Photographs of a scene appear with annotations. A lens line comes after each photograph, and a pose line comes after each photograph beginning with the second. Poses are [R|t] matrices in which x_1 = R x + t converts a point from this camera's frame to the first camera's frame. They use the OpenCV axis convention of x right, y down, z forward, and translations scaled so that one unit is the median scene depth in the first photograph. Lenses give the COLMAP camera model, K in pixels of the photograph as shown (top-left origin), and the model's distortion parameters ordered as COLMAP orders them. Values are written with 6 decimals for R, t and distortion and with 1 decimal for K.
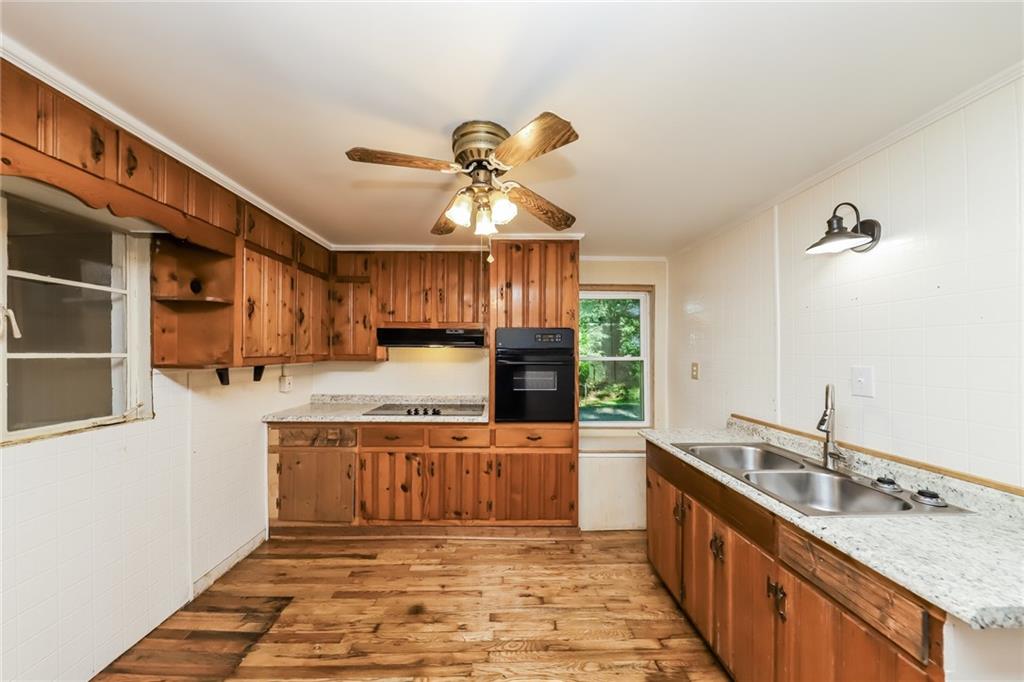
lens RADIAL K [[323.0, 0, 507.9], [0, 323.0, 353.3], [0, 0, 1]] dist [-0.000490, -0.000159]
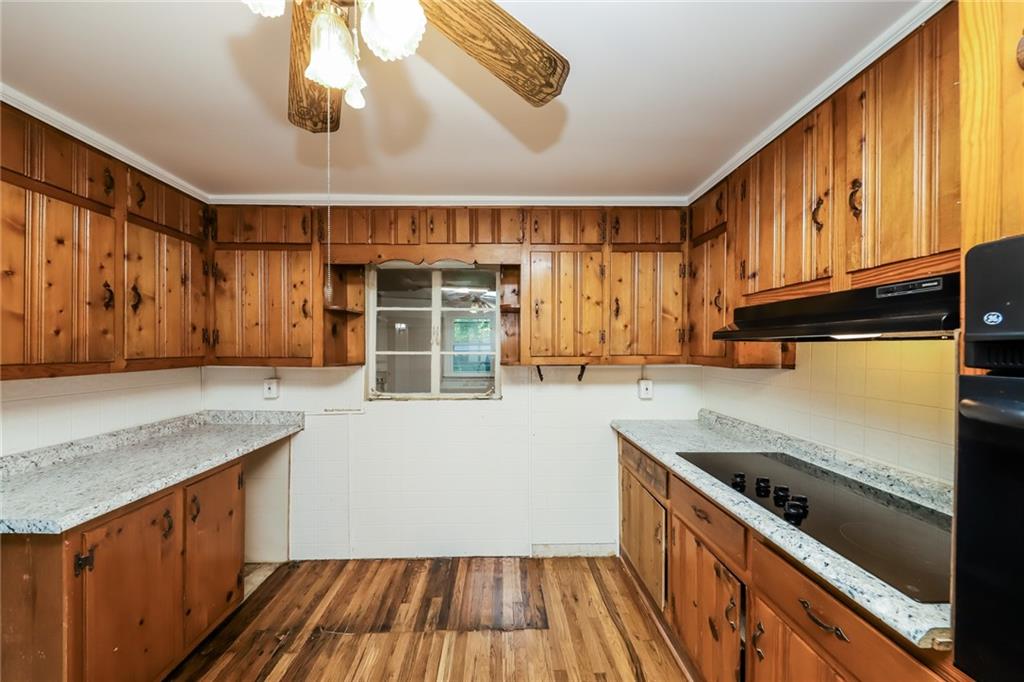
lens RADIAL K [[330.0, 0, 509.9], [0, 330.0, 347.9], [0, 0, 1]] dist [-0.000256, -0.000055]
pose [[-0.012433, -0.004116, -0.999914, 0.226760], [-0.002203, 0.999989, -0.004089, -0.009806], [0.999920, 0.002152, -0.012442, 0.830764]]
